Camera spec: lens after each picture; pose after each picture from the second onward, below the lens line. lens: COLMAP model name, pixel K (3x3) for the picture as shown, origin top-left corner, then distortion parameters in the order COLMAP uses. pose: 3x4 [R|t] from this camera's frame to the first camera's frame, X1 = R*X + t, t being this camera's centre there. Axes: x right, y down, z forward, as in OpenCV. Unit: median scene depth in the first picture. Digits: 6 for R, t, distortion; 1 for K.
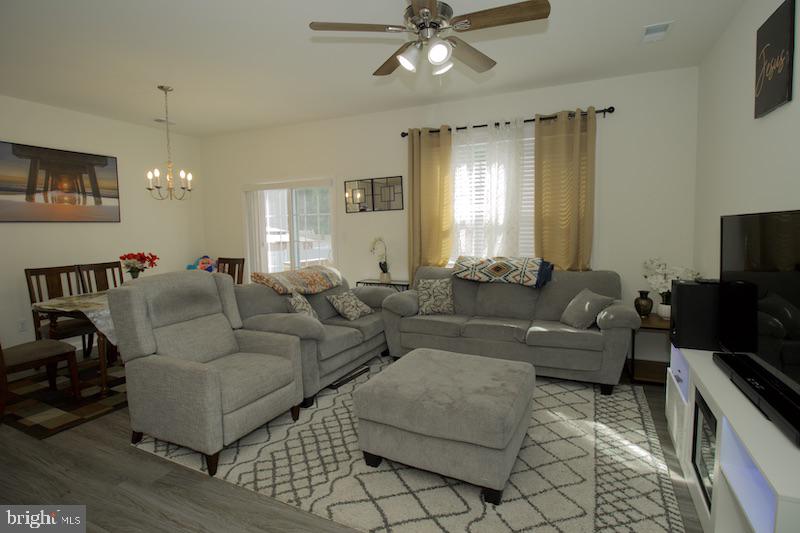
lens RADIAL K [[393.6, 0, 426.5], [0, 393.6, 266.7], [0, 0, 1]] dist [0.003896, -0.013713]
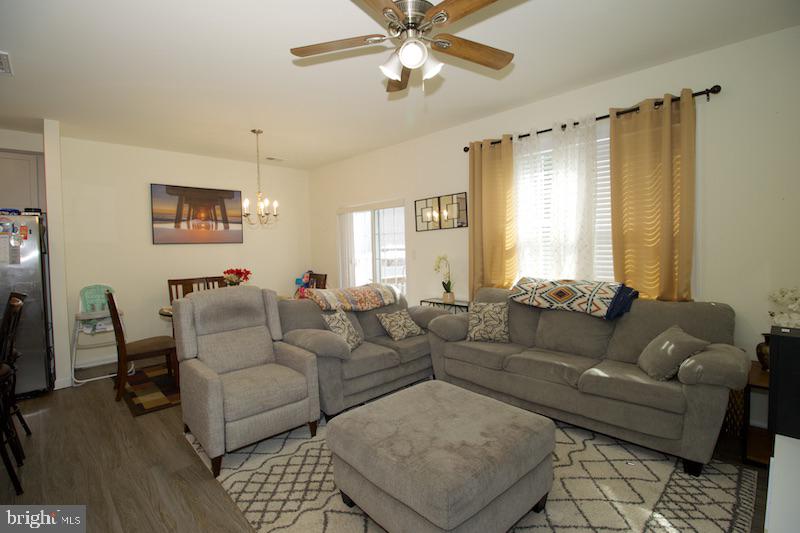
lens RADIAL K [[381.0, 0, 400.0], [0, 381.0, 266.5], [0, 0, 1]] dist [0.001458, -0.013048]
pose [[0.924872, 0.013057, -0.380054, 0.176374], [-0.027993, 0.999037, -0.033799, -0.016899], [0.379246, 0.041899, 0.924347, 0.107758]]
